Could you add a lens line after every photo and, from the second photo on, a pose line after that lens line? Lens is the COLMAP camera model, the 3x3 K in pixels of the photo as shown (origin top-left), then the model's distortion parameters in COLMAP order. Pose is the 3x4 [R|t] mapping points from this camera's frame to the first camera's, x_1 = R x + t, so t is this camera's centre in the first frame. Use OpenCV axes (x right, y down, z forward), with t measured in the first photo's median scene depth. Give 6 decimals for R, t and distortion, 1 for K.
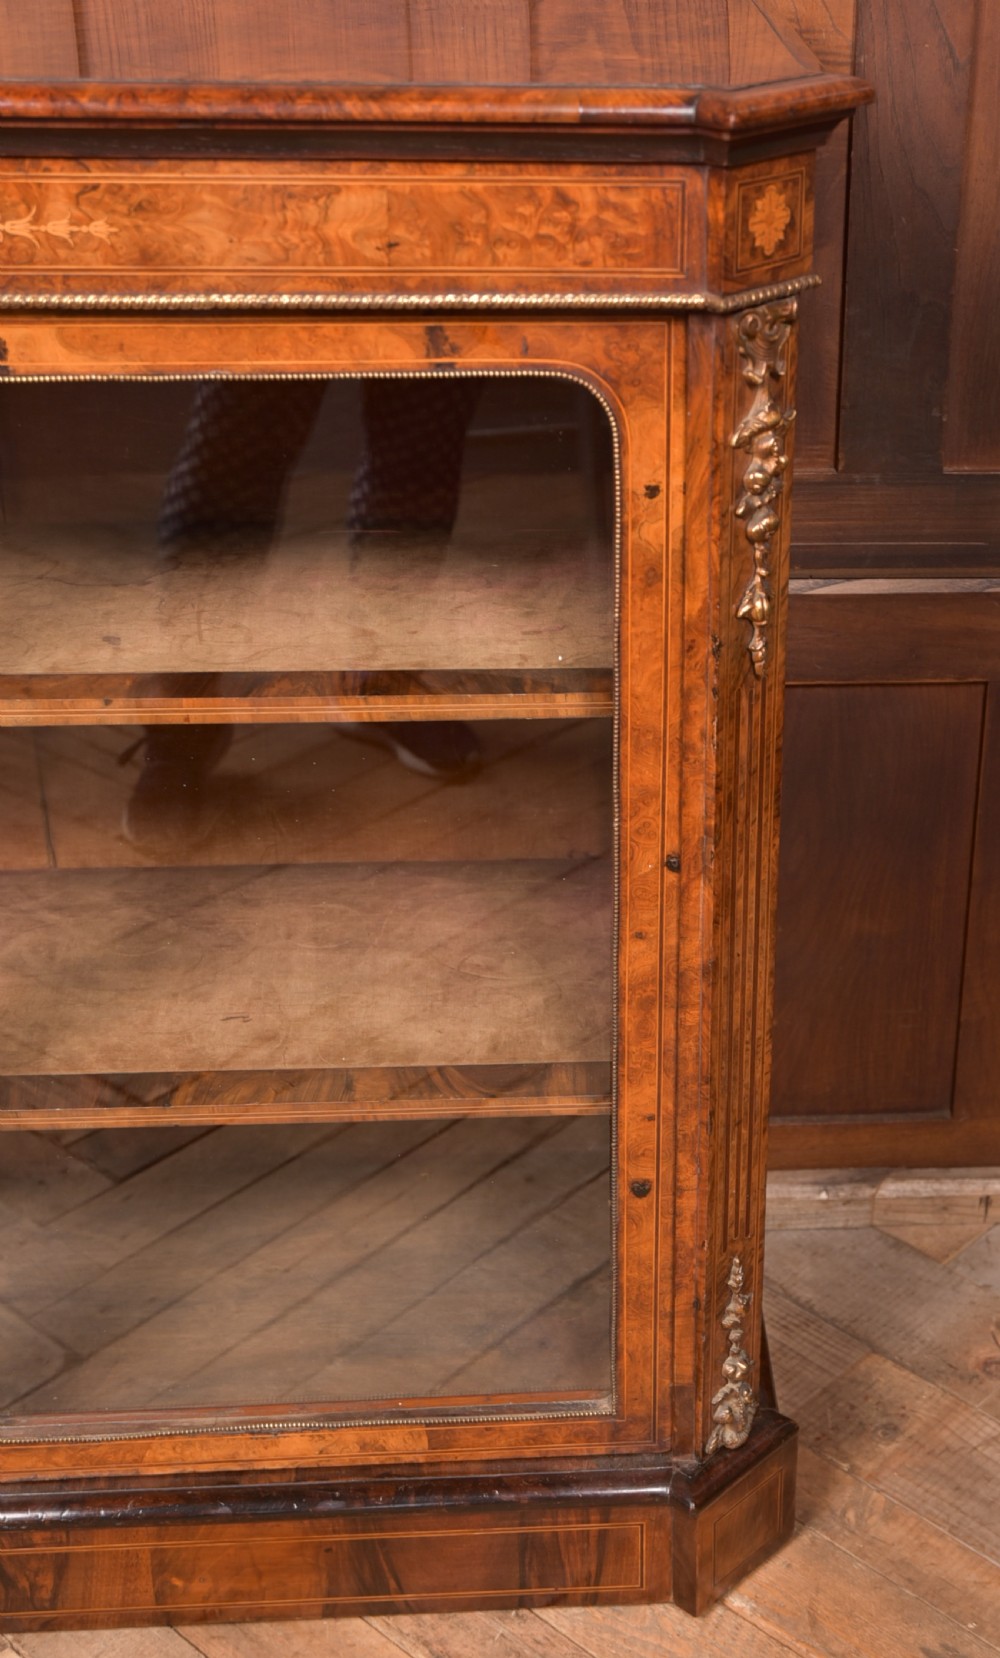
lens RADIAL K [[2337.0, 0, 715.1], [0, 2337.0, 891.3], [0, 0, 1]] dist [-0.020358, 0.079651]
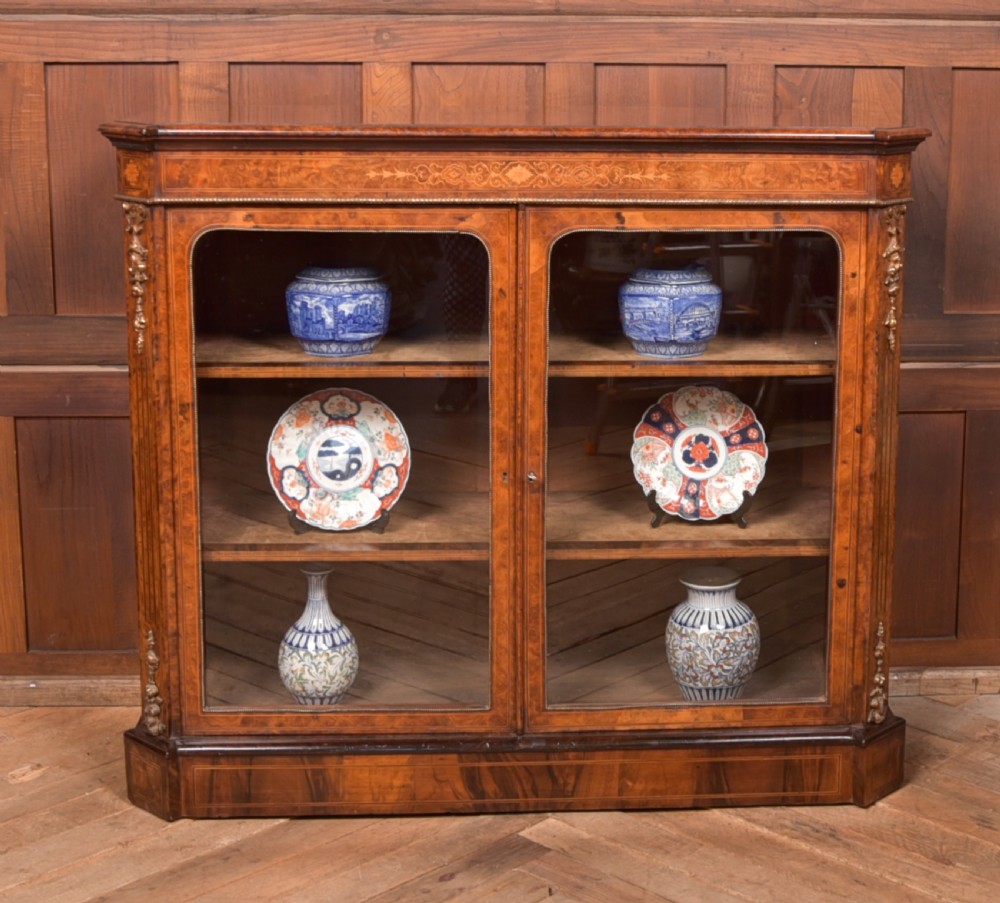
lens RADIAL K [[1923.1, 0, 633.8], [0, 1923.1, 257.0], [0, 0, 1]] dist [-0.124479, 0.107674]
pose [[0.999958, -0.008546, -0.003208, -0.250496], [0.006903, 0.937915, -0.346796, 0.525297], [0.005972, 0.346759, 0.937935, -0.984367]]
